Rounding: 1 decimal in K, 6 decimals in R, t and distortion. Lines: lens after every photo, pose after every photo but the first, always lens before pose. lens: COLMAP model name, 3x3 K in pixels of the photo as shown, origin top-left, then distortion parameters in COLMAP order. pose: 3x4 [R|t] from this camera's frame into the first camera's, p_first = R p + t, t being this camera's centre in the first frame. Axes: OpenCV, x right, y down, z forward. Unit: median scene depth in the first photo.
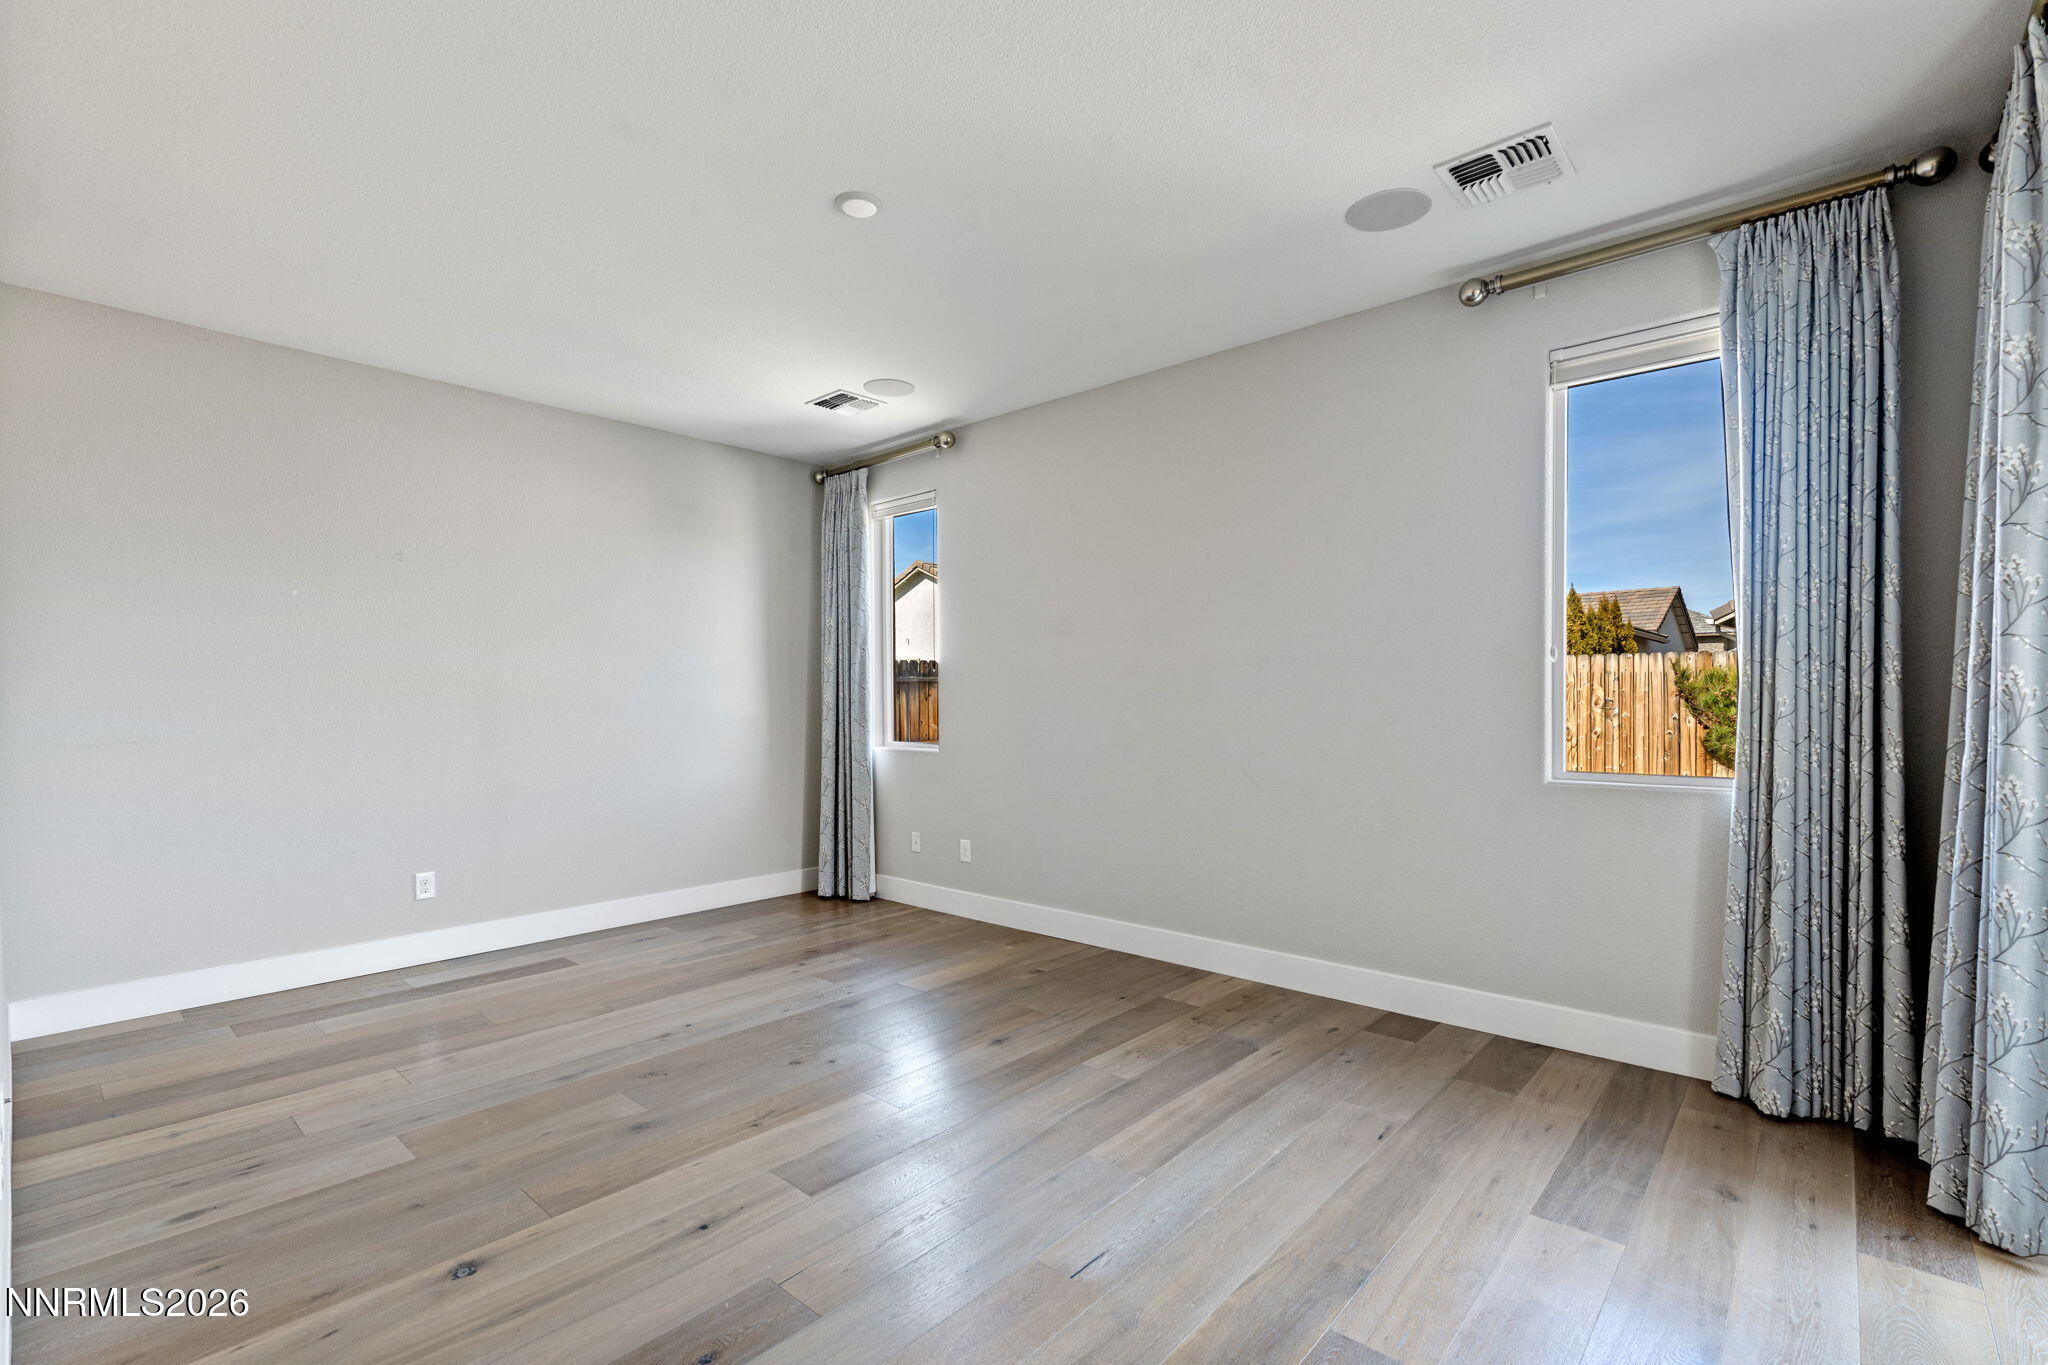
lens RADIAL K [[876.9, 0, 1018.8], [0, 876.9, 711.9], [0, 0, 1]] dist [-0.001620, -0.000346]
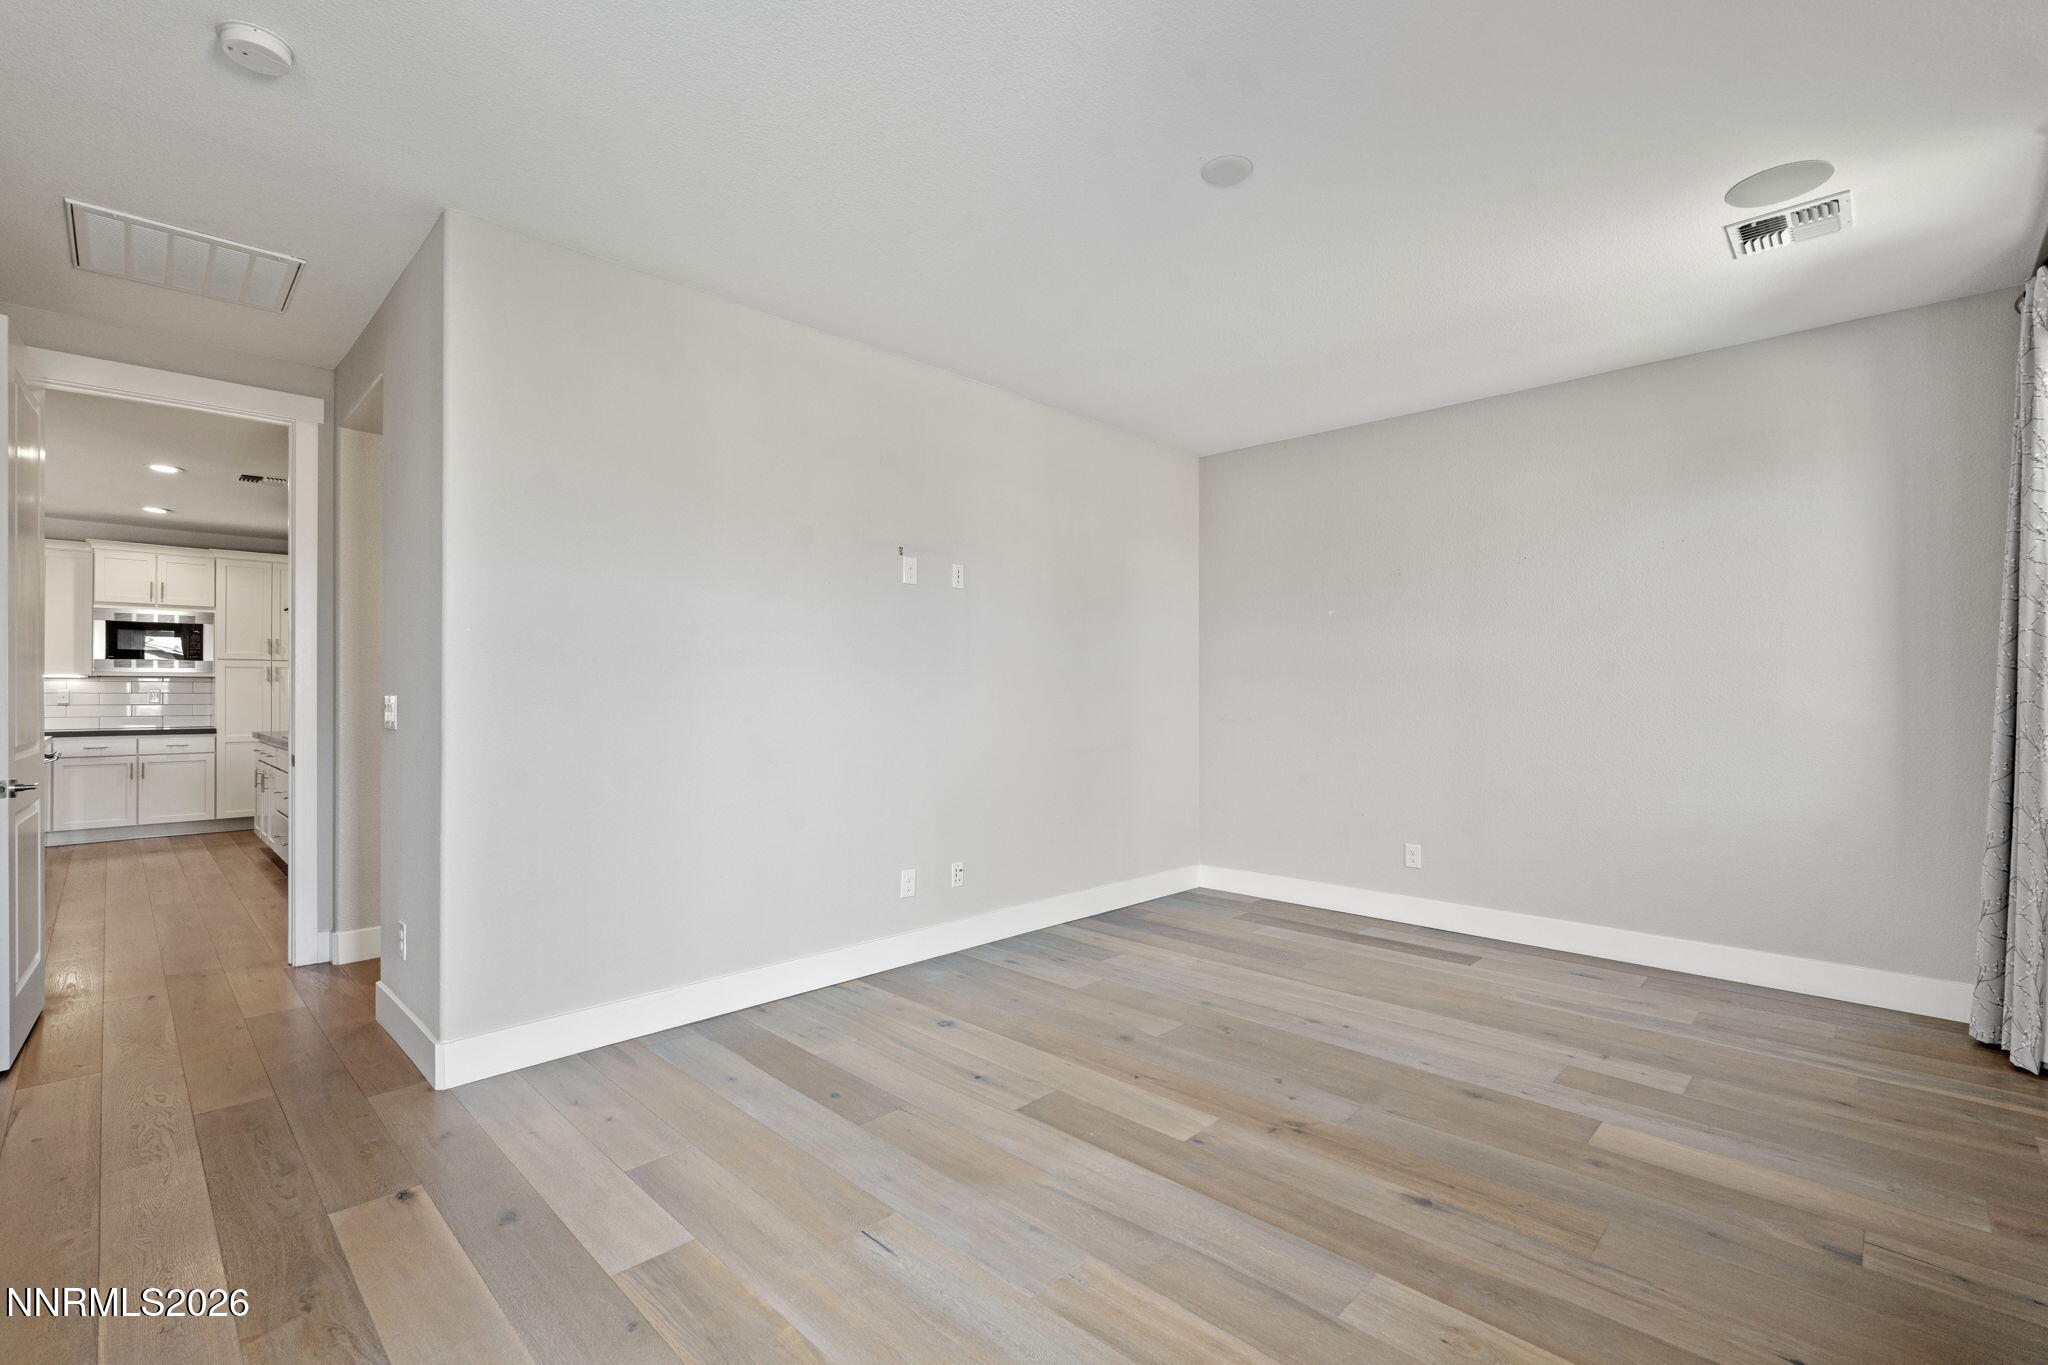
lens RADIAL K [[886.0, 0, 1018.9], [0, 886.0, 686.7], [0, 0, 1]] dist [-0.002890, -0.000245]
pose [[-0.013478, -0.002123, -0.999907, 0.596619], [-0.016190, 0.999867, -0.001904, -0.013464], [0.999778, 0.016163, -0.013510, 0.621639]]
